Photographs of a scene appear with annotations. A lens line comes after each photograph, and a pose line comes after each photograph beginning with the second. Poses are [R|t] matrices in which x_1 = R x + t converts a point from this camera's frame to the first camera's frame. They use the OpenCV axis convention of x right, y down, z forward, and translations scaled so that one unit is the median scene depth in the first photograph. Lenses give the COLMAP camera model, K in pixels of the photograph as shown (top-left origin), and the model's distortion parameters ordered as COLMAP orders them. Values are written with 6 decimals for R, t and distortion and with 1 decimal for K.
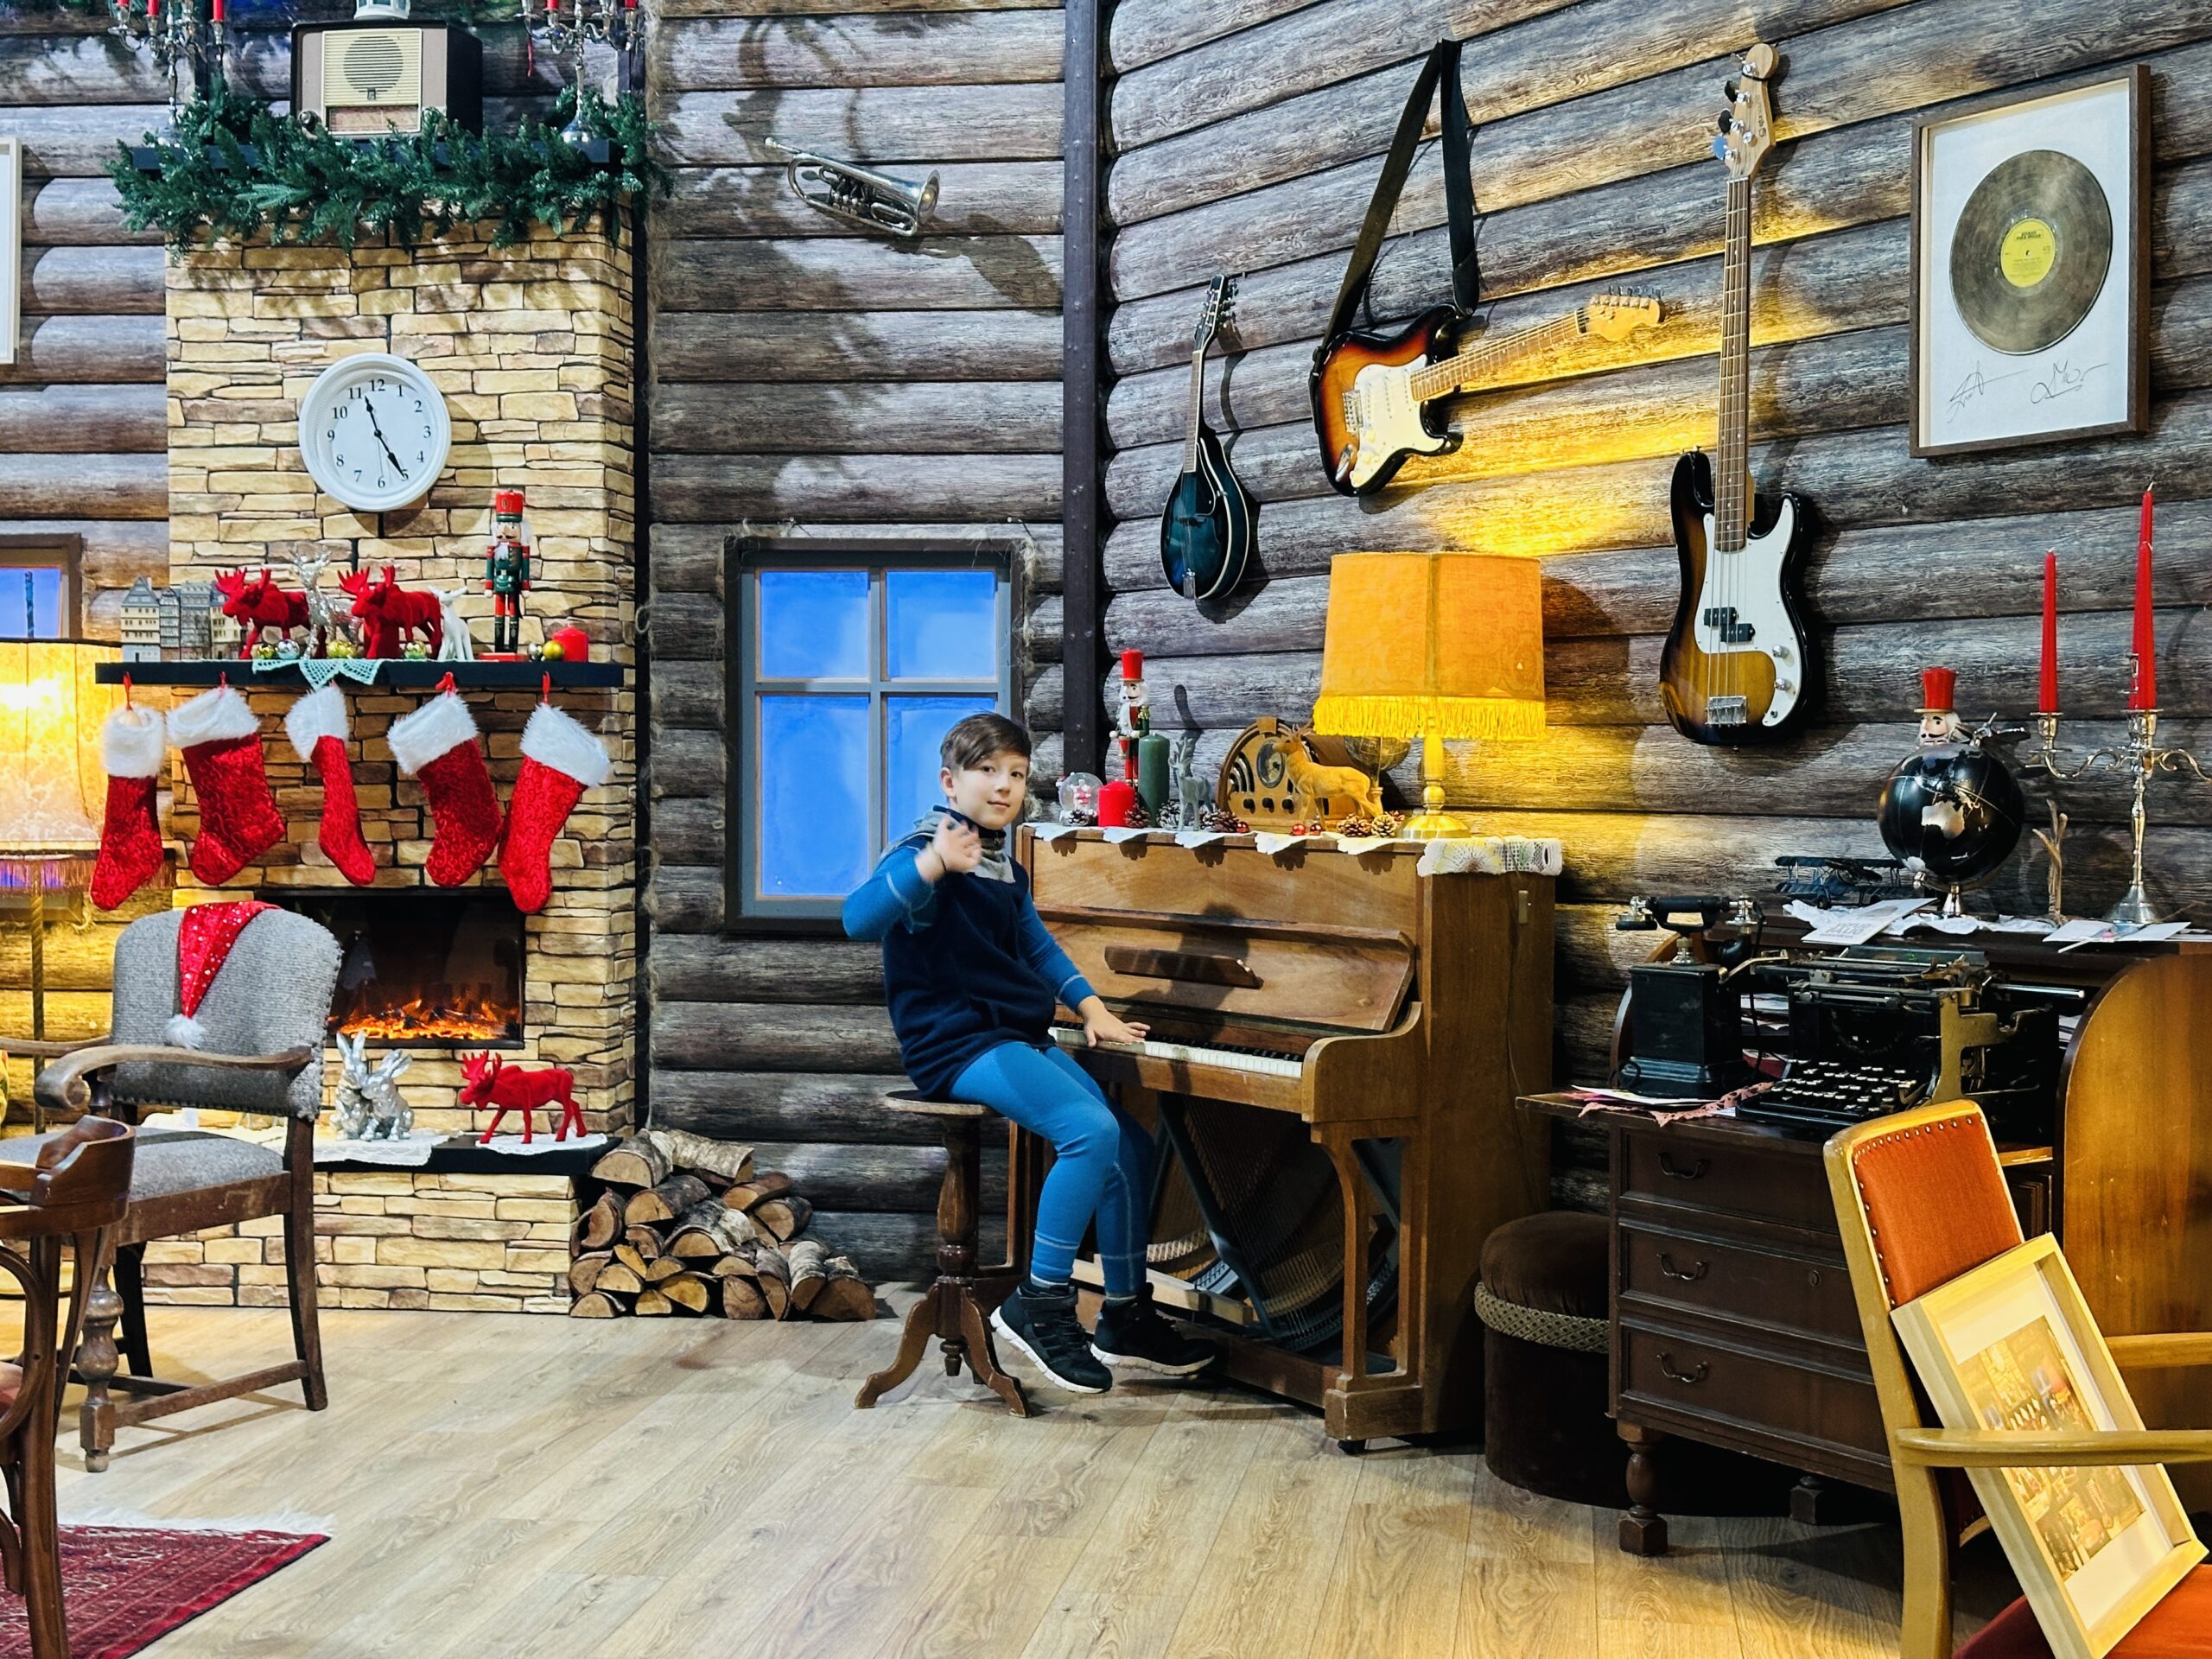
lens RADIAL K [[3091.3, 0, 1088.2], [0, 3091.3, 848.6], [0, 0, 1]] dist [0.134446, 0.000000]
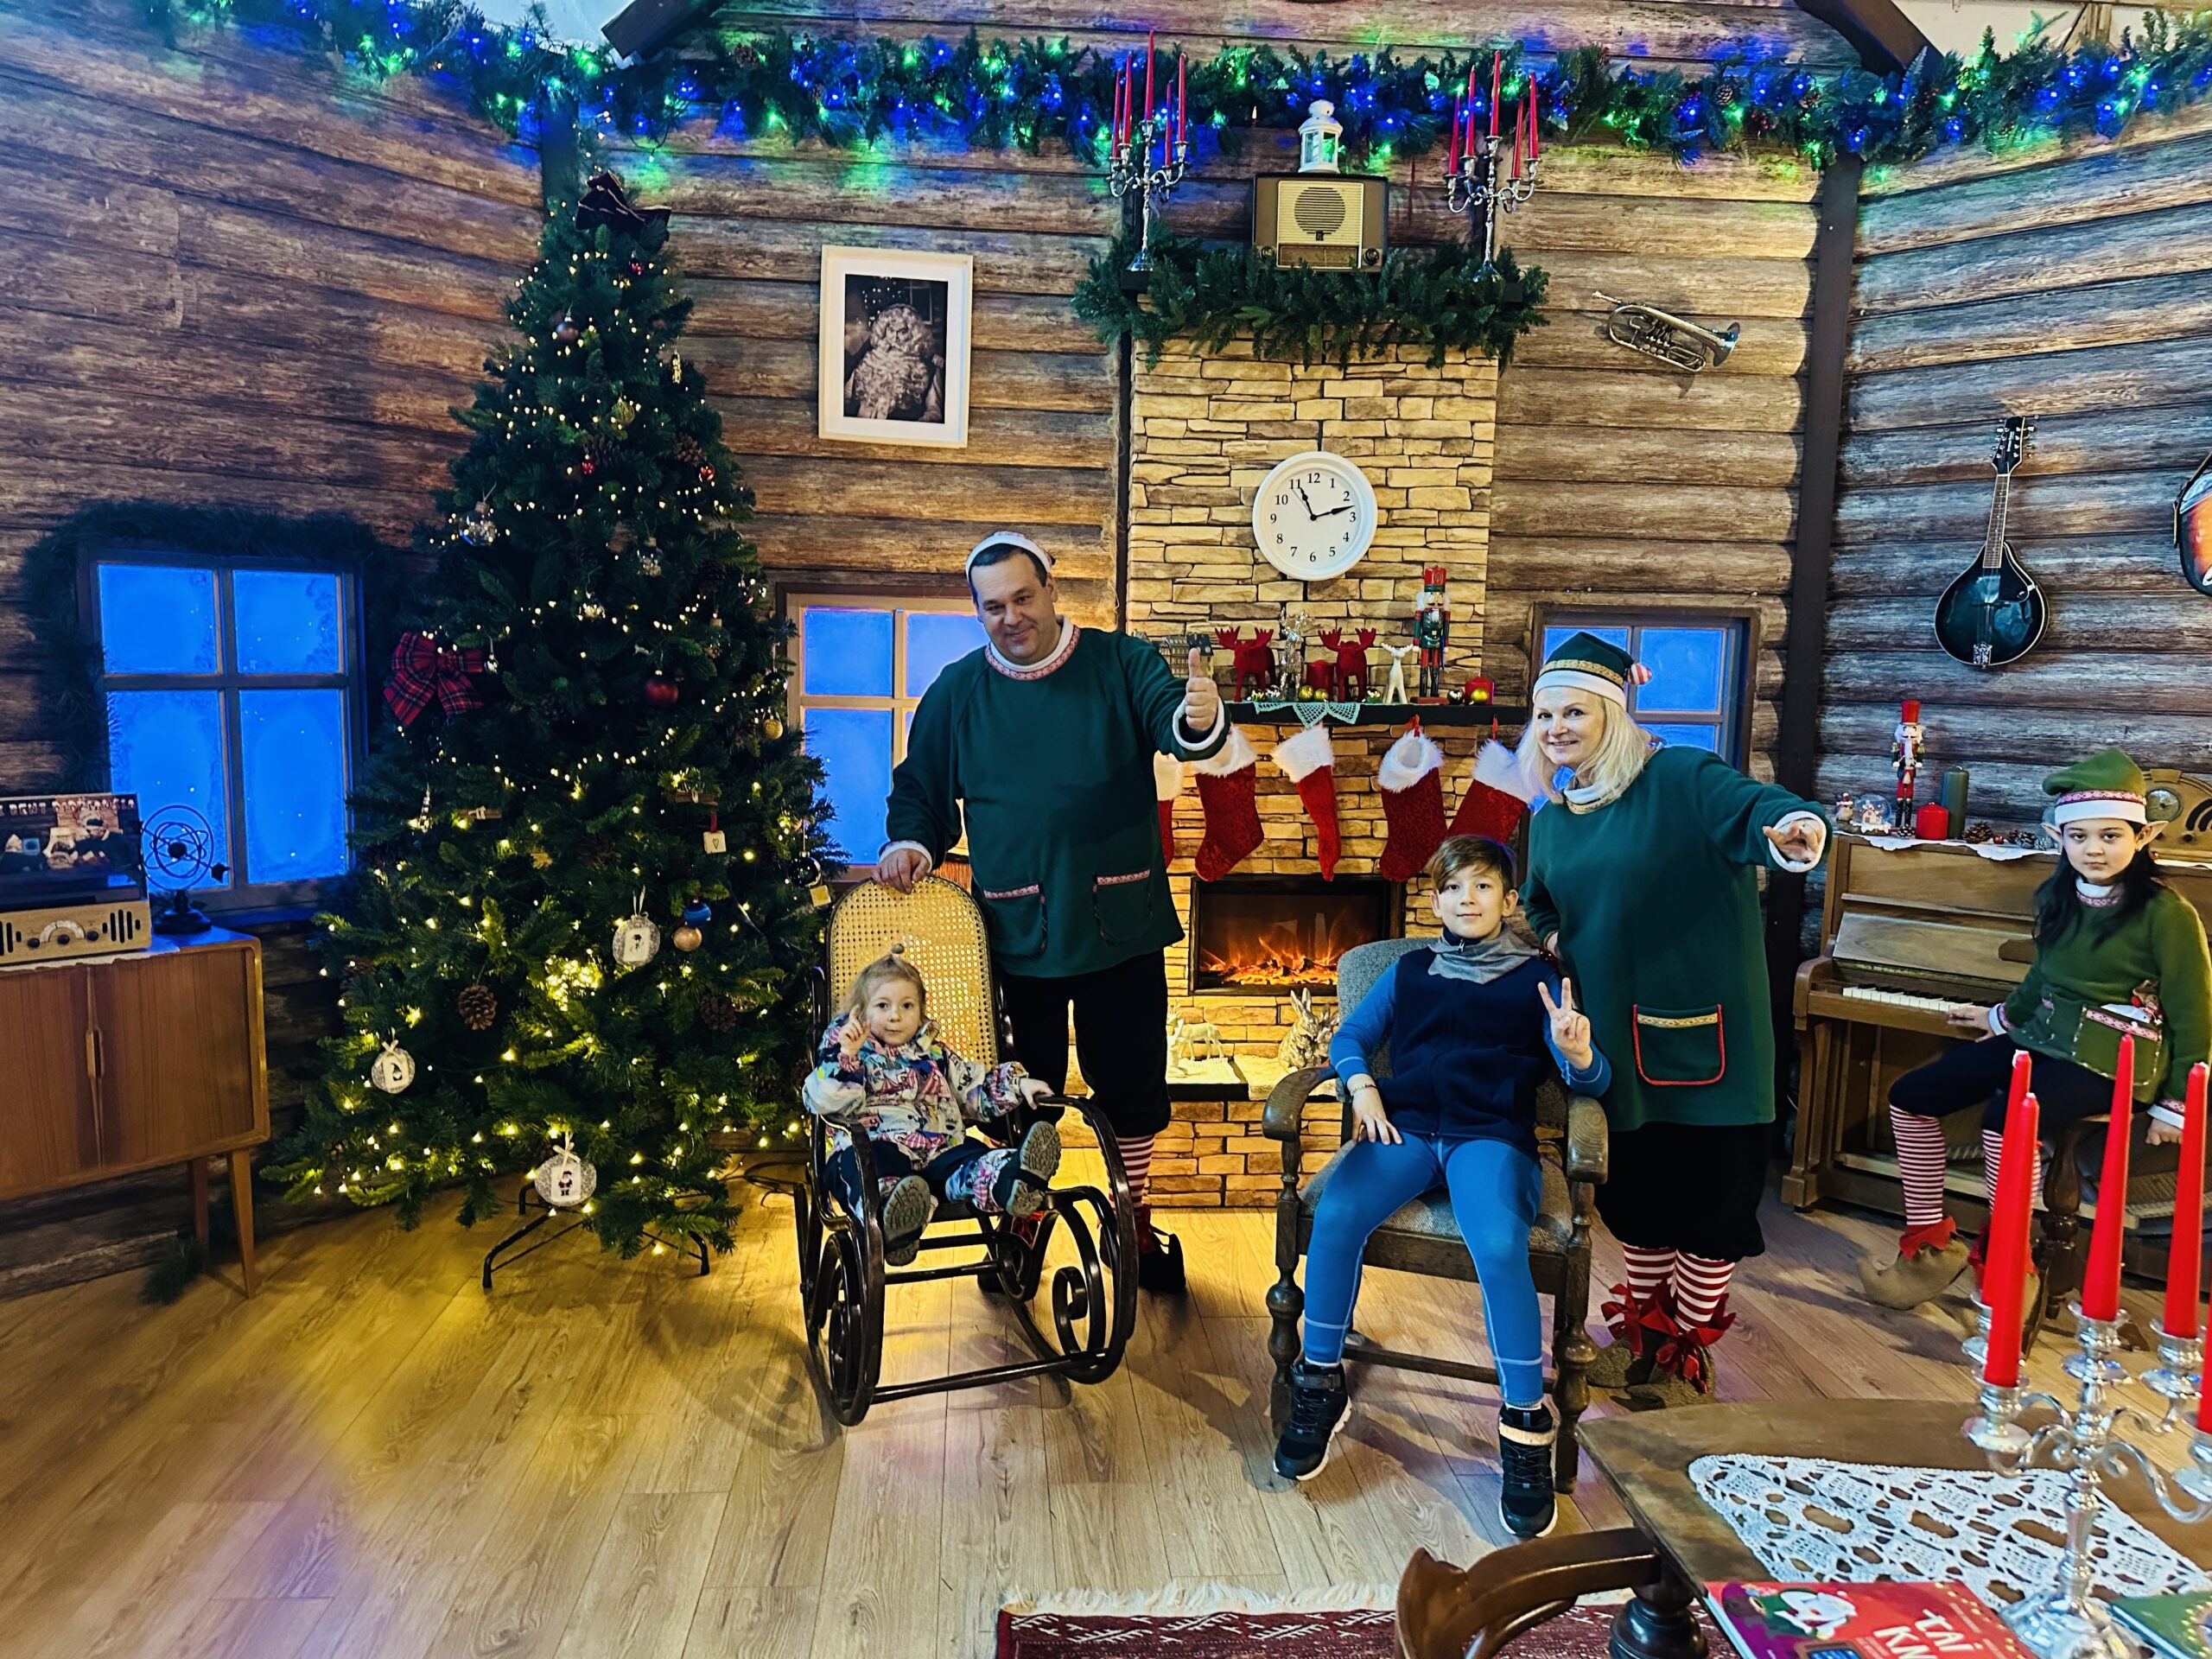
lens RADIAL K [[1544.7, 0, 1096.7], [0, 1544.7, 878.9], [0, 0, 1]] dist [0.020159, -0.033830]
pose [[0.976090, -0.018437, 0.216583, -0.457782], [-0.007038, 0.993193, 0.116265, -0.061362], [-0.217252, -0.115010, 0.969316, 0.408873]]
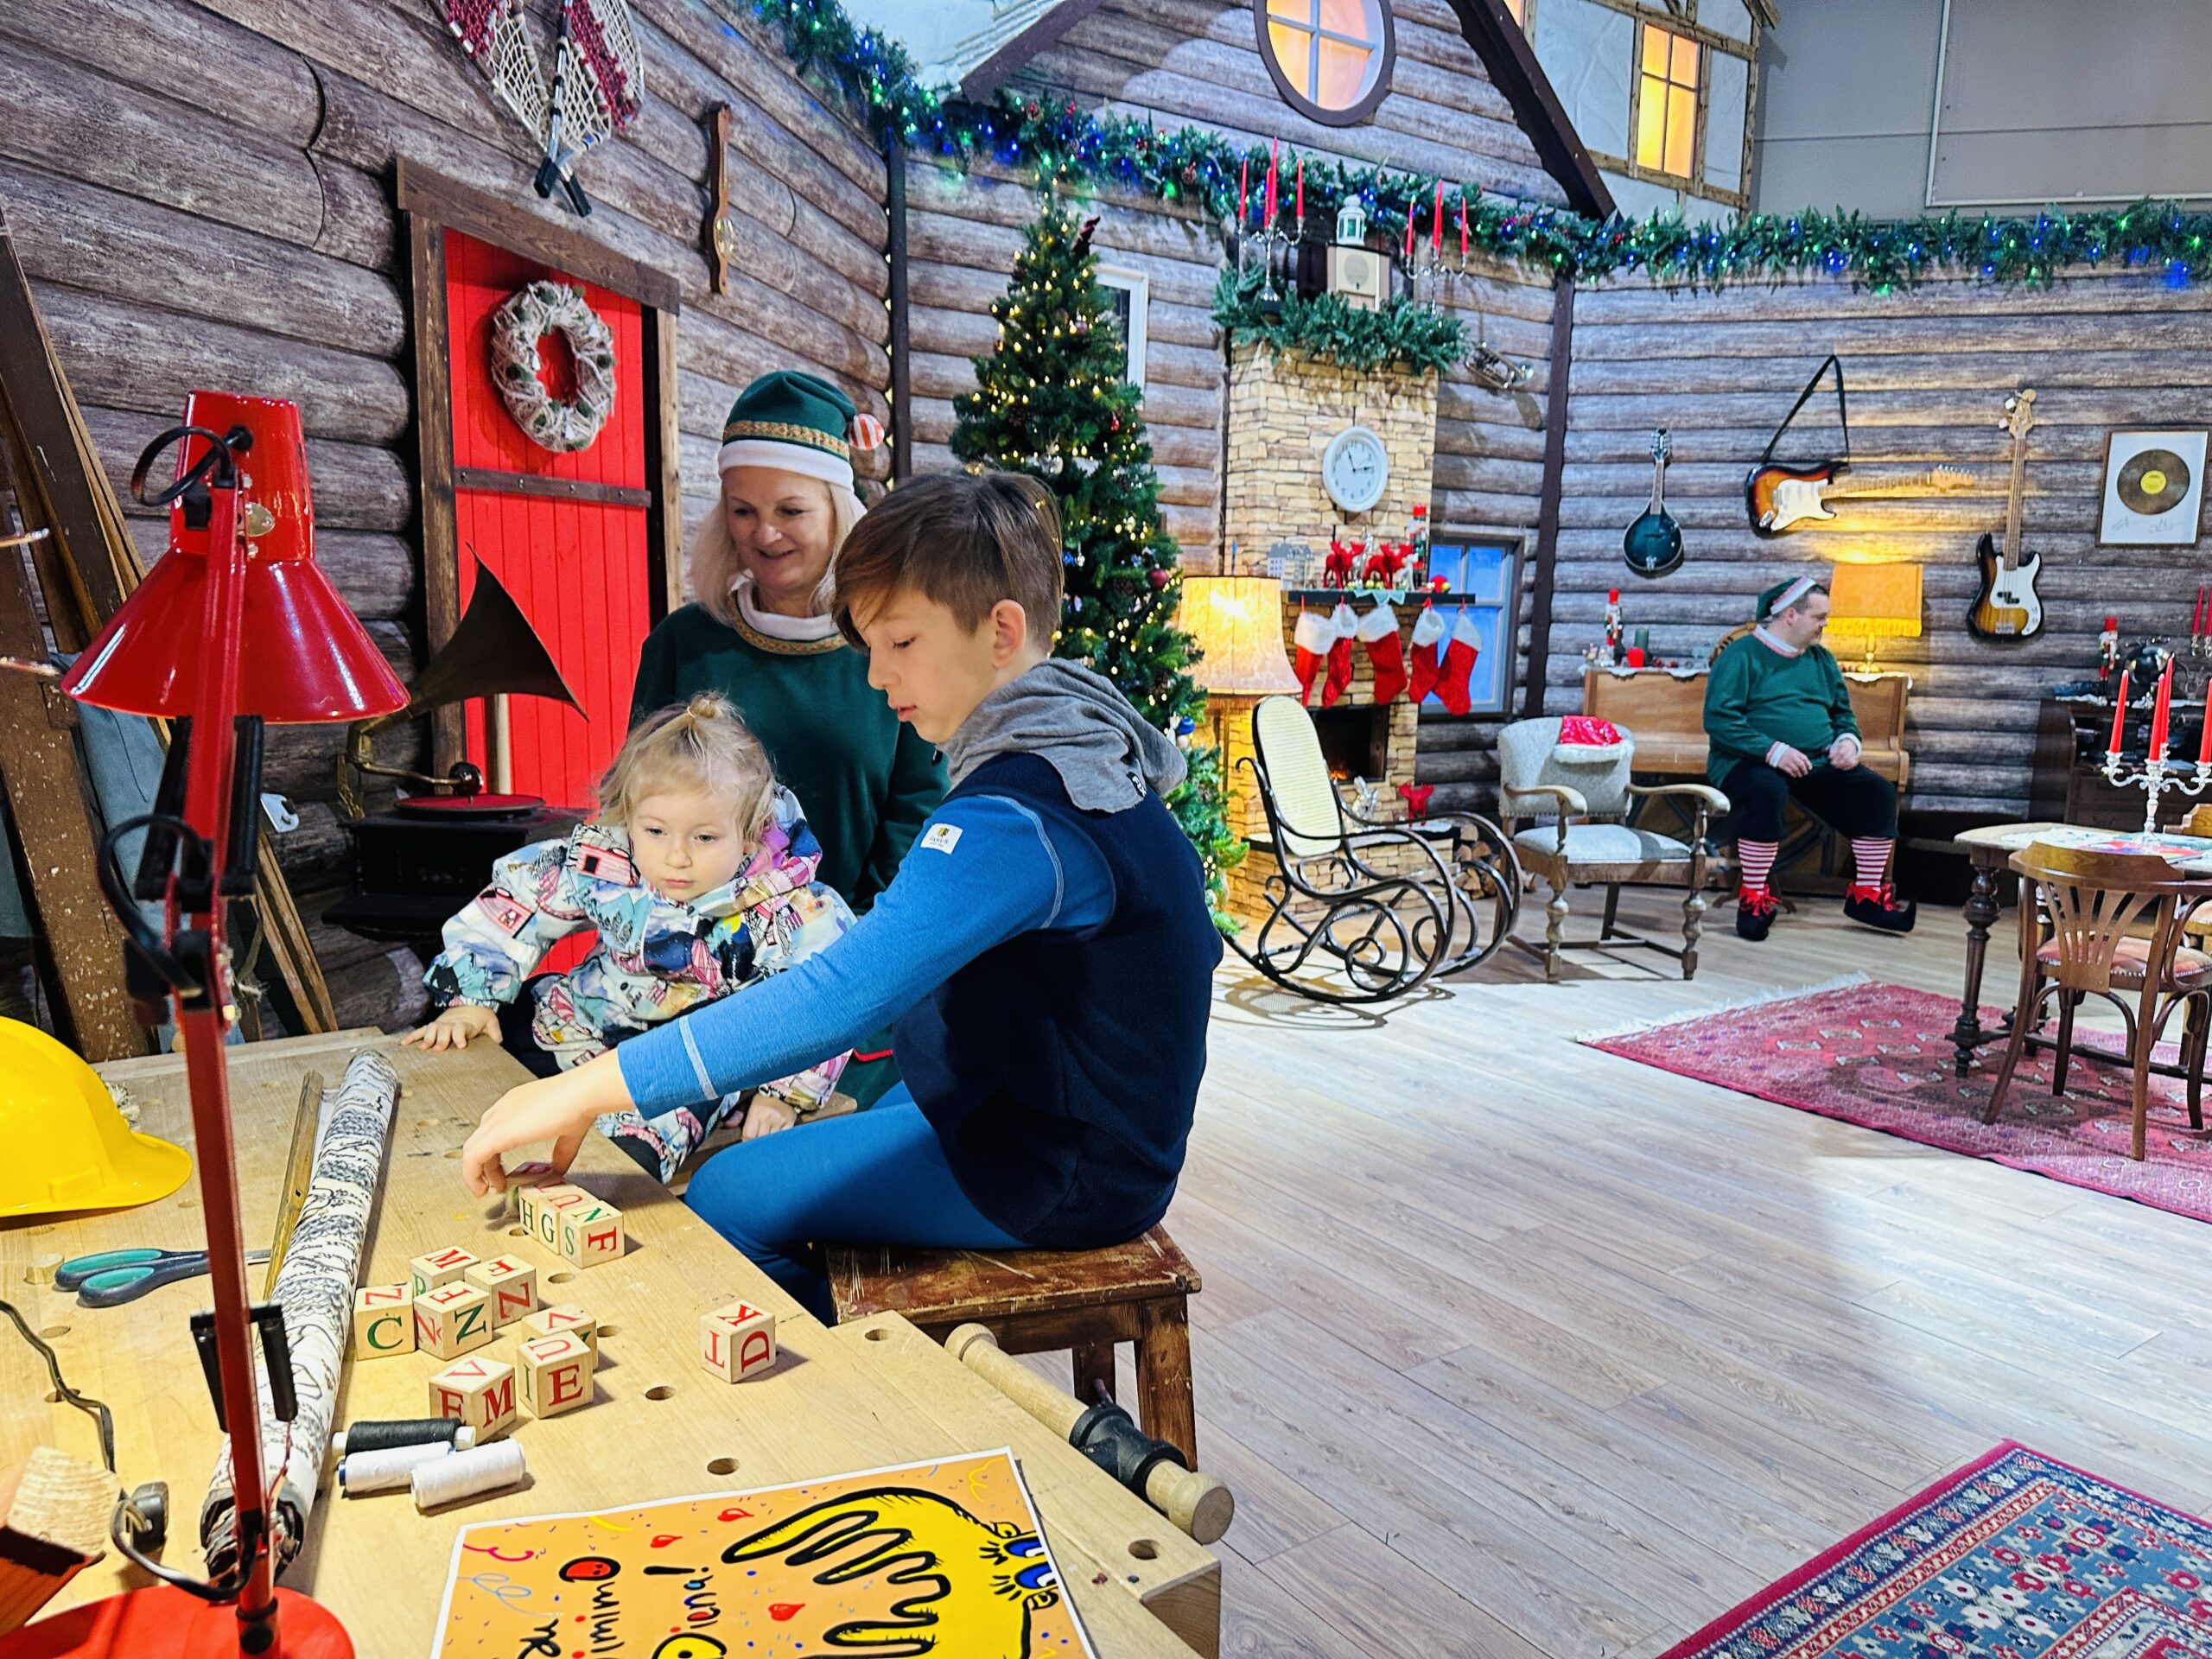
lens RADIAL K [[1544.7, 0, 1113.5], [0, 1544.7, 905.8], [0, 0, 1]] dist [0.020159, -0.033830]
pose [[0.719479, -0.129384, 0.682356, -1.045096], [0.006850, 0.983768, 0.179313, -0.040732], [-0.694481, -0.124337, 0.708687, 0.395819]]
